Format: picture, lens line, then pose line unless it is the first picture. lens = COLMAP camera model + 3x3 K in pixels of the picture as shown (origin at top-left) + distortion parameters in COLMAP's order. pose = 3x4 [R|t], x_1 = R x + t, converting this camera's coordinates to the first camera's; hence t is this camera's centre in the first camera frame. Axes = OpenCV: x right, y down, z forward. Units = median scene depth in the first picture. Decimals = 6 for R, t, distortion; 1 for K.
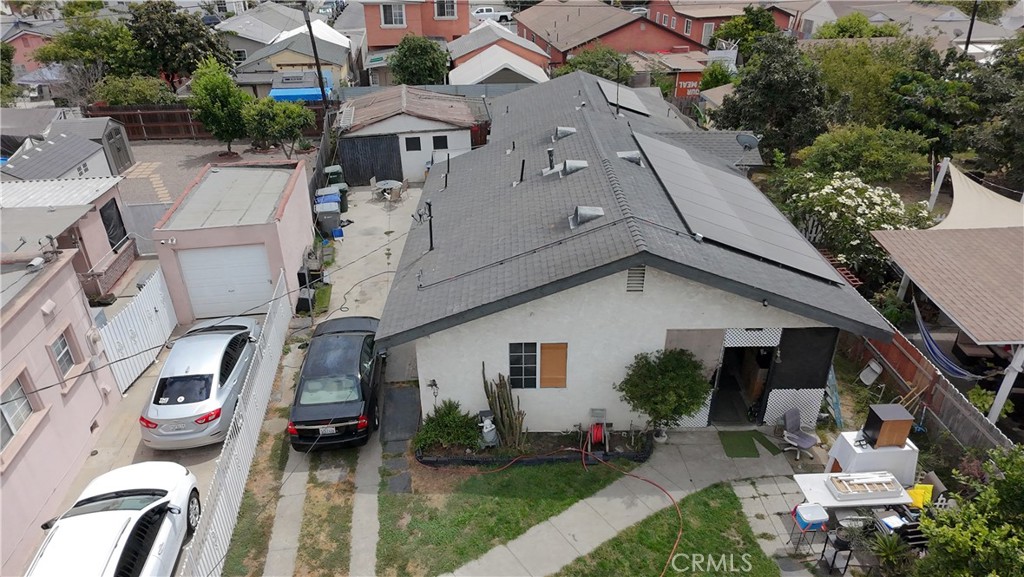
lens RADIAL K [[655.4, 0, 511.3], [0, 655.4, 288.6], [0, 0, 1]] dist [0.003240, -0.000135]
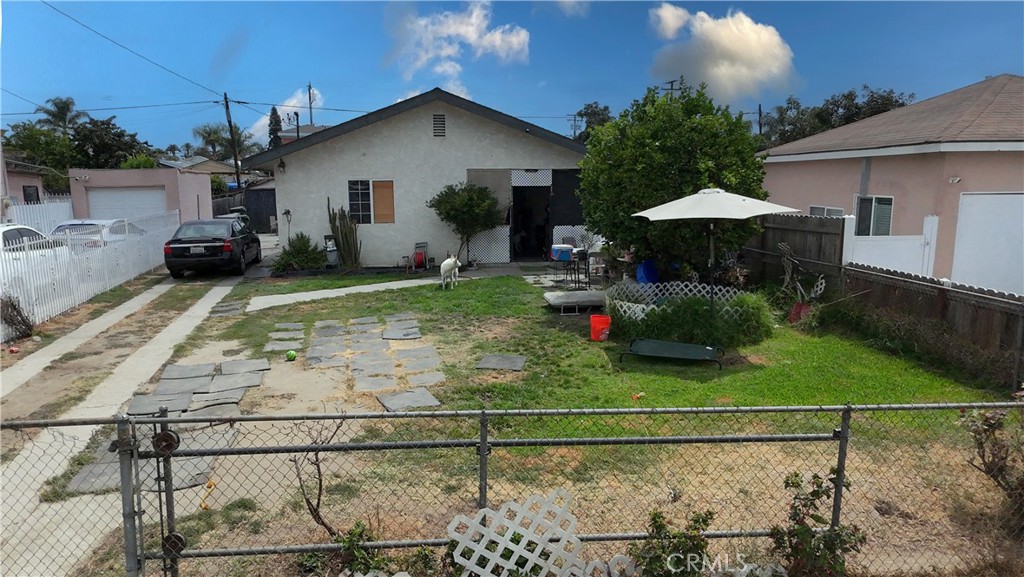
lens RADIAL K [[655.4, 0, 511.0], [0, 655.4, 286.6], [0, 0, 1]] dist [0.003240, -0.000135]
pose [[0.994417, -0.015623, 0.104362, 0.174043], [0.049624, 0.942033, -0.331829, 0.707531], [-0.093128, 0.335155, 0.937549, -0.185730]]
